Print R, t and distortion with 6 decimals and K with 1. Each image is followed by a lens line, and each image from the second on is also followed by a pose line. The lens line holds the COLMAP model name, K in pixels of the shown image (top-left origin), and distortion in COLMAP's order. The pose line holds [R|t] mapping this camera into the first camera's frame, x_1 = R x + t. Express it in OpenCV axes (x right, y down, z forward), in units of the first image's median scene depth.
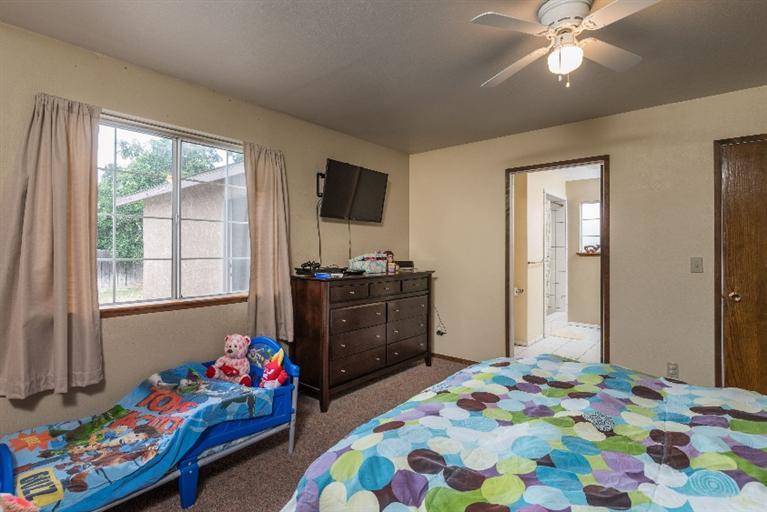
lens RADIAL K [[390.5, 0, 383.5], [0, 390.5, 256.0], [0, 0, 1]] dist [-0.000146, -0.000023]
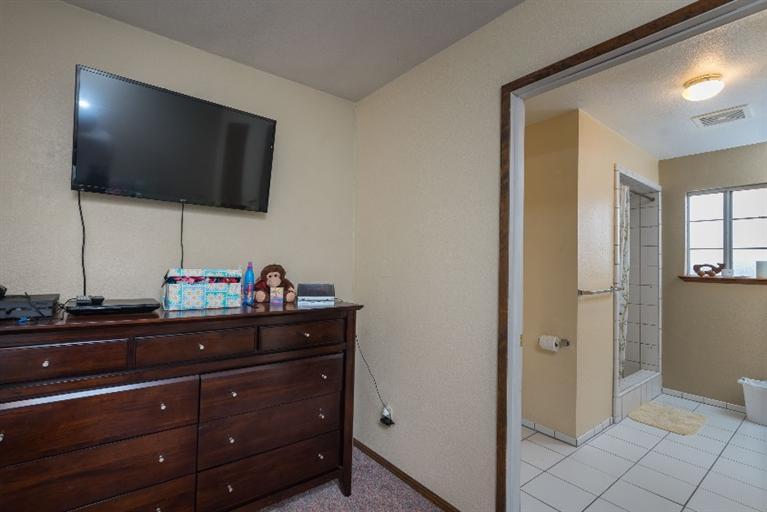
lens RADIAL K [[357.6, 0, 383.5], [0, 357.6, 256.0], [0, 0, 1]] dist [0.000114, -0.000073]
pose [[0.975380, 0.020968, -0.219532, 0.244060], [-0.028164, 0.999162, -0.029701, -0.013448], [0.218725, 0.035152, 0.975153, 0.516267]]
